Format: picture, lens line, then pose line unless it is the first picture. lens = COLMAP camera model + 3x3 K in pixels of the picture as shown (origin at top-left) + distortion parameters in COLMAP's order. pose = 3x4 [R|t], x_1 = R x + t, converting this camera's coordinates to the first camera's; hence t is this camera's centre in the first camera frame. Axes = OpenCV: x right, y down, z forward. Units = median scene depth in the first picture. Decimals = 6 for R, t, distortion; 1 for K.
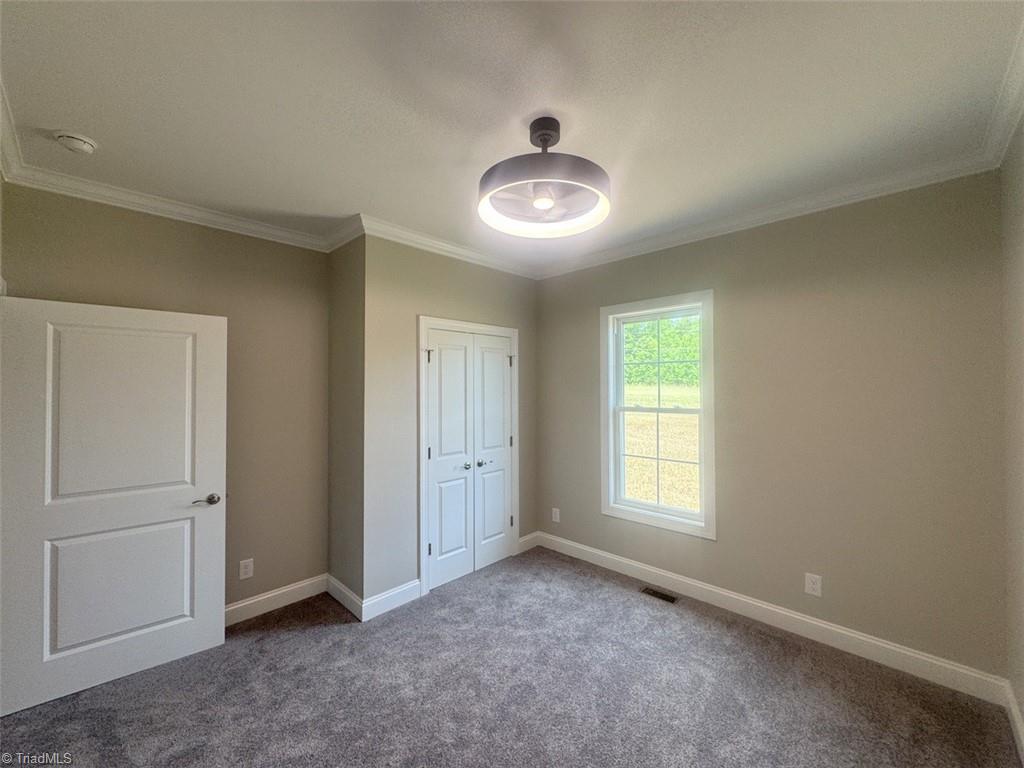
lens RADIAL K [[409.6, 0, 510.8], [0, 409.6, 385.6], [0, 0, 1]] dist [-0.002631, -0.000332]
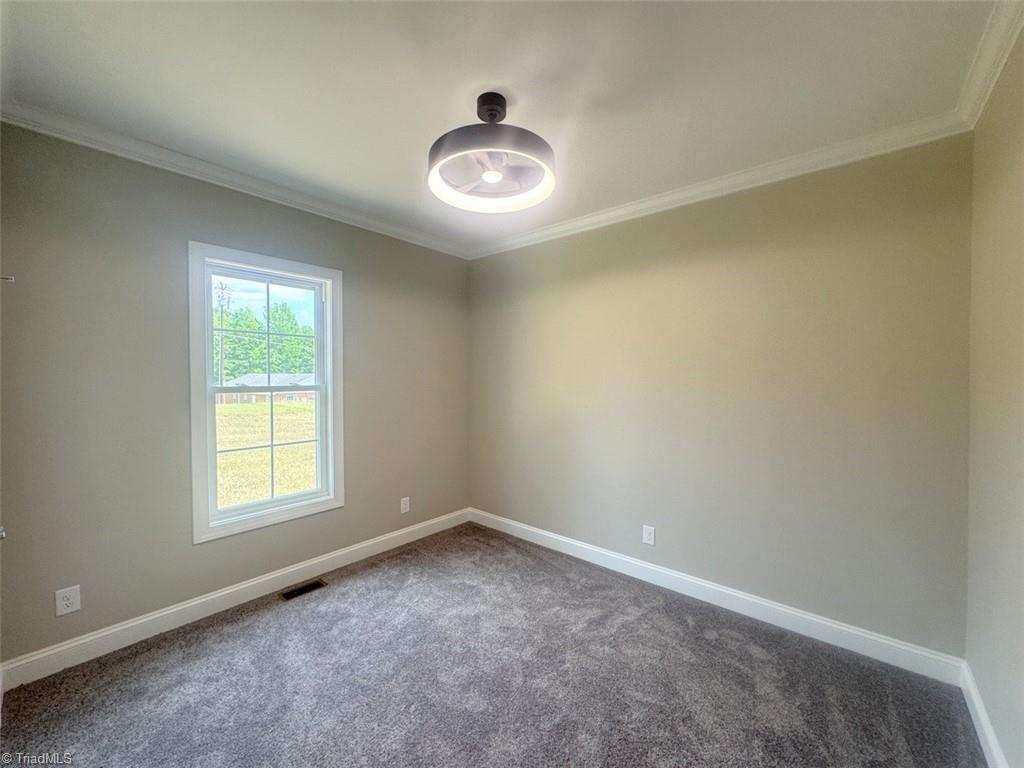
lens RADIAL K [[409.6, 0, 510.3], [0, 409.6, 382.9], [0, 0, 1]] dist [-0.002631, -0.000332]
pose [[-0.084395, -0.014627, 0.996325, -0.541596], [-0.018234, 0.999747, 0.013133, 0.027703], [-0.996266, -0.017059, -0.084641, 0.587048]]
